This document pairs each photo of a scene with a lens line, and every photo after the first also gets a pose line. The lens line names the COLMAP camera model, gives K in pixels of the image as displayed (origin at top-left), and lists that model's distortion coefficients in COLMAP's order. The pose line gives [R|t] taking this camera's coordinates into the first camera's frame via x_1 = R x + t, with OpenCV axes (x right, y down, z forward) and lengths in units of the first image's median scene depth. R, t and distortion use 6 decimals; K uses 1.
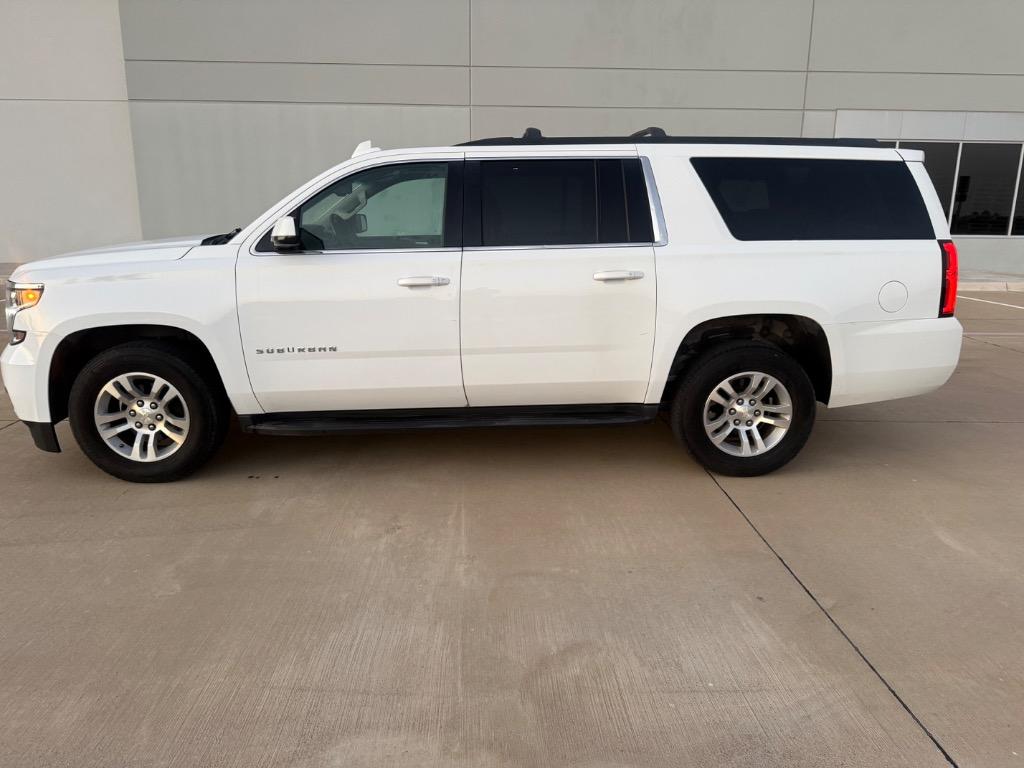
lens RADIAL K [[726.4, 0, 512.8], [0, 726.4, 393.1], [0, 0, 1]] dist [0.026362, -0.000148]
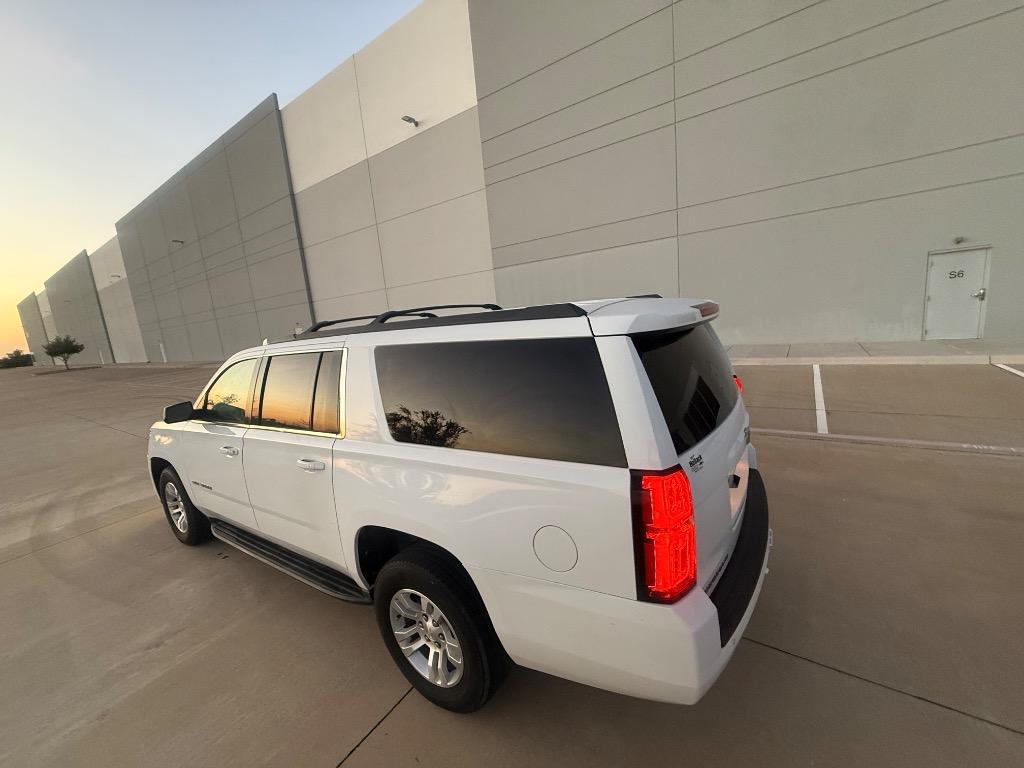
lens RADIAL K [[412.5, 0, 513.0], [0, 412.5, 386.0], [0, 0, 1]] dist [-0.001812, -0.000309]
pose [[0.794961, 0.023489, -0.606205, 0.713126], [-0.046820, 0.998645, -0.022703, -0.267987], [0.604851, 0.046430, 0.794984, 0.684606]]
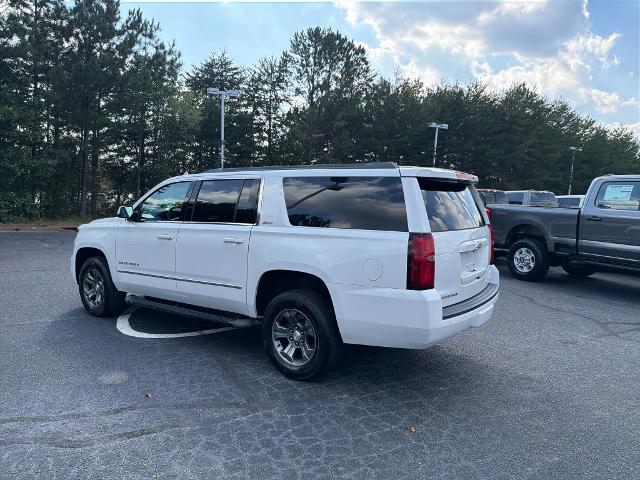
lens RADIAL K [[475.6, 0, 320.1], [0, 475.6, 239.1], [0, 0, 1]] dist [-0.001869, 0.001081]
pose [[0.768733, 0.064988, -0.636260, 1.029073], [-0.175047, 0.978217, -0.111577, -0.070501], [0.615149, 0.197148, 0.763364, 0.228081]]
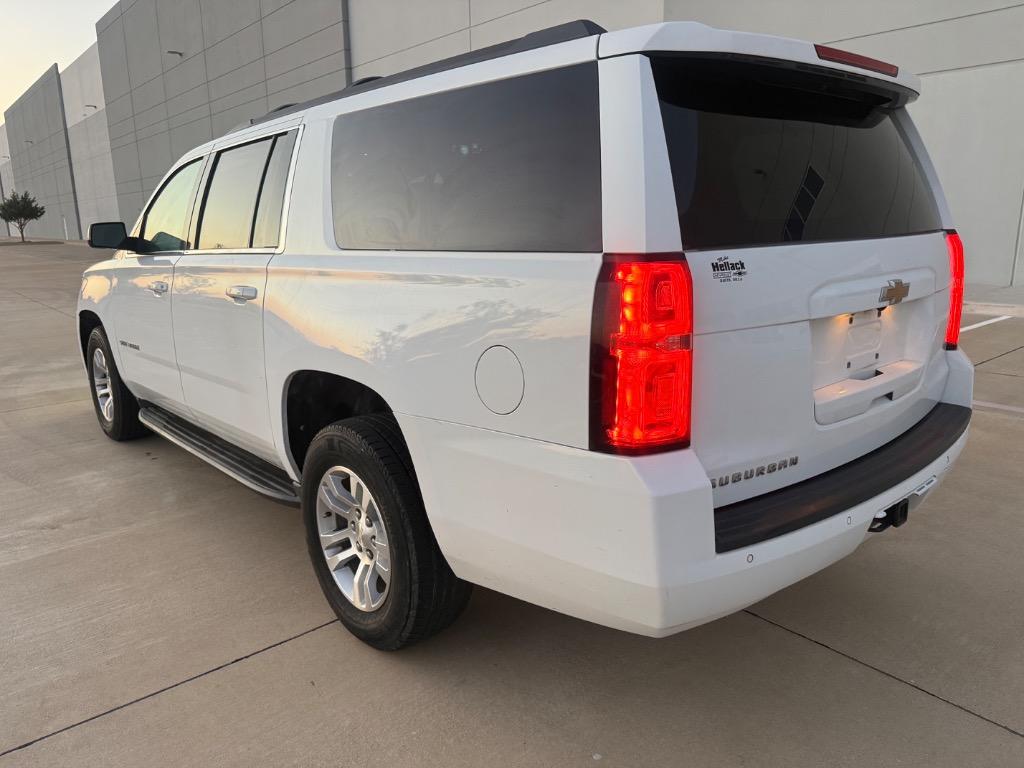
lens RADIAL K [[734.7, 0, 507.3], [0, 734.7, 386.6], [0, 0, 1]] dist [0.035125, -0.069934]
pose [[0.617619, 0.157259, -0.770595, 0.872560], [-0.166846, 0.983702, 0.067025, -0.159501], [0.768576, 0.087175, 0.633791, 0.726619]]
